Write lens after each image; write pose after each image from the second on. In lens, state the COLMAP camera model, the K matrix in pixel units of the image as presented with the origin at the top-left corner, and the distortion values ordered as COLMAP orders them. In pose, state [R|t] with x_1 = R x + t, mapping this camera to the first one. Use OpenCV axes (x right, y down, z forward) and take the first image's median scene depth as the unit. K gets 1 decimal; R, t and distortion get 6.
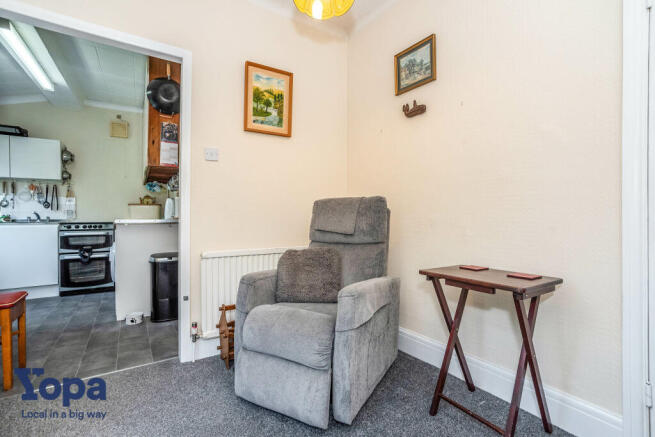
lens RADIAL K [[302.4, 0, 328.1], [0, 302.4, 215.1], [0, 0, 1]] dist [-0.002841, 0.003299]
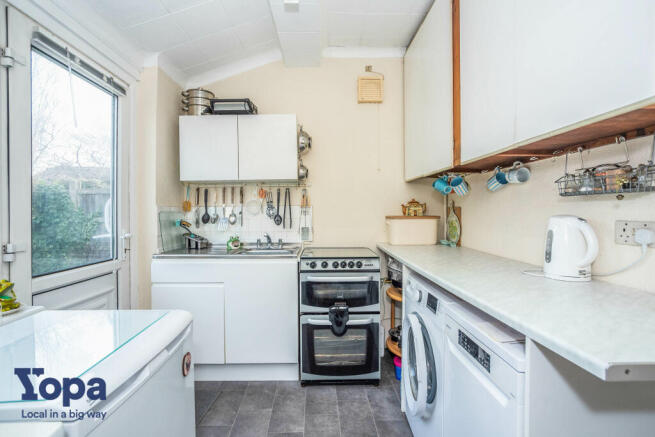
lens RADIAL K [[302.4, 0, 326.5], [0, 302.4, 214.5], [0, 0, 1]] dist [-0.002841, 0.003299]
pose [[0.855713, 0.003623, -0.517439, -0.525264], [0.003494, 0.999912, 0.012780, -0.055054], [0.517440, -0.012744, 0.855625, 0.517613]]
